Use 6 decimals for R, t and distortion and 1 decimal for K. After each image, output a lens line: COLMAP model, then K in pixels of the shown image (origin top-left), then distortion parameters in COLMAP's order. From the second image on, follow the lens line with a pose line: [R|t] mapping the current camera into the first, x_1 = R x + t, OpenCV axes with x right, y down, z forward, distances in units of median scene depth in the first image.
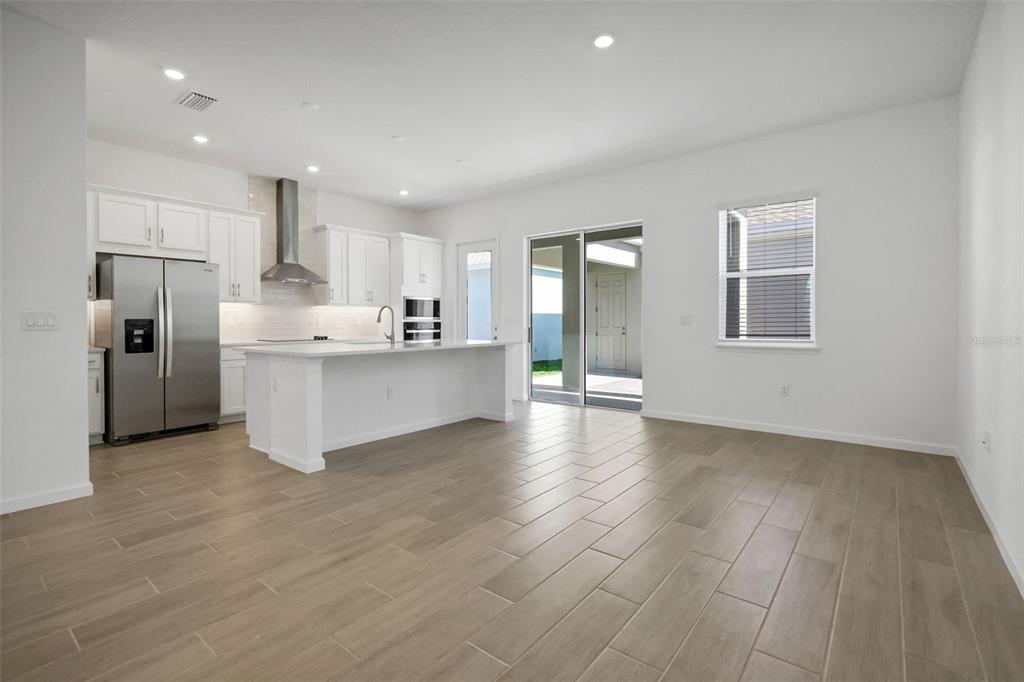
lens RADIAL K [[487.2, 0, 528.8], [0, 487.2, 322.8], [0, 0, 1]] dist [0.000527, -0.000010]
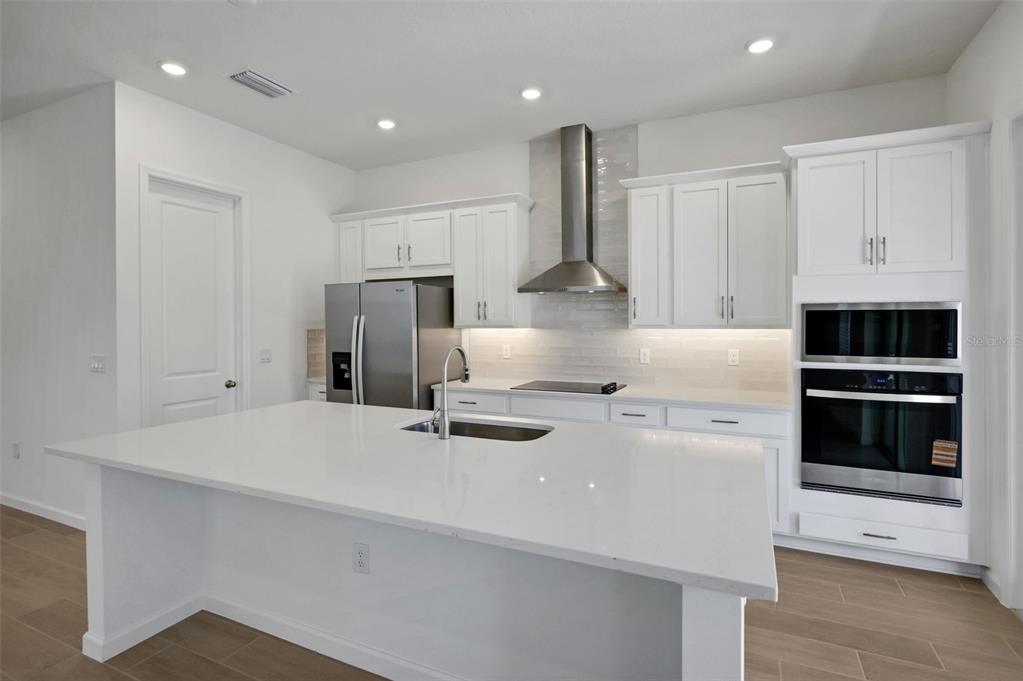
lens RADIAL K [[512.1, 0, 467.4], [0, 512.1, 324.1], [0, 0, 1]] dist [-0.000694, -0.000102]
pose [[0.176041, 0.005425, -0.984368, 0.135779], [0.000074, 0.999985, 0.005525, -0.049700], [0.984383, -0.001046, 0.176038, 0.813048]]
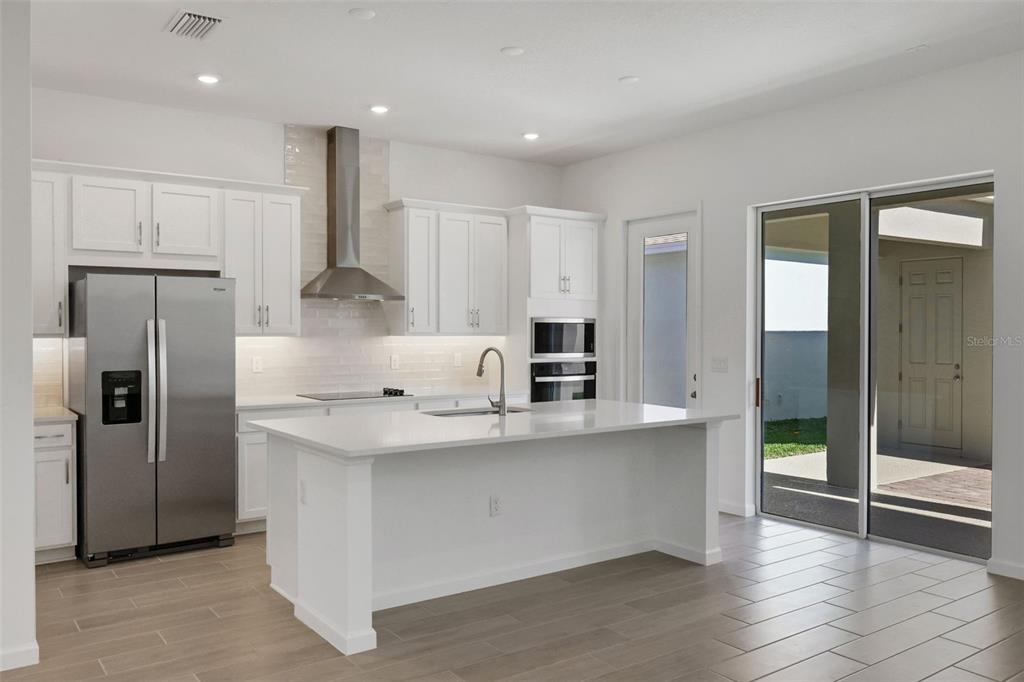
lens RADIAL K [[853.7, 0, 535.2], [0, 853.7, 338.4], [0, 0, 1]] dist [-0.004115, 0.002483]
pose [[0.963273, 0.005853, -0.268461, 0.019330], [-0.004118, 0.999967, 0.007025, -0.045991], [0.268493, -0.005662, 0.963265, 0.050626]]
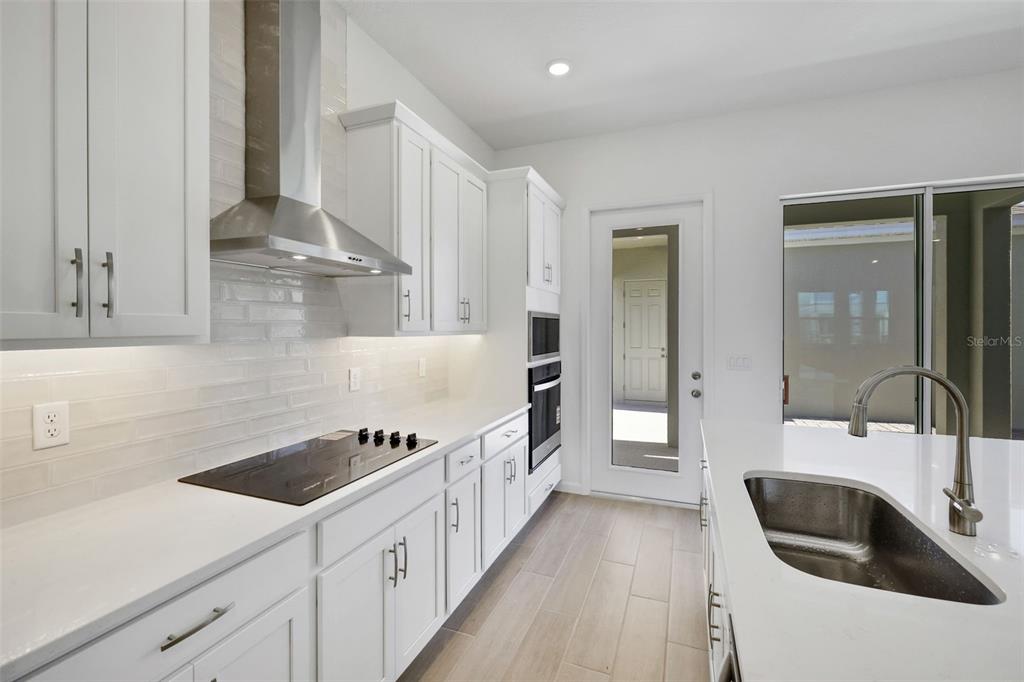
lens RADIAL K [[447.6, 0, 533.5], [0, 447.6, 329.7], [0, 0, 1]] dist [-0.002202, -0.000268]
pose [[0.954231, -0.001882, 0.299064, -0.467533], [0.001206, 0.999996, 0.002446, -0.047047], [-0.299068, -0.001974, 0.954230, 0.746986]]
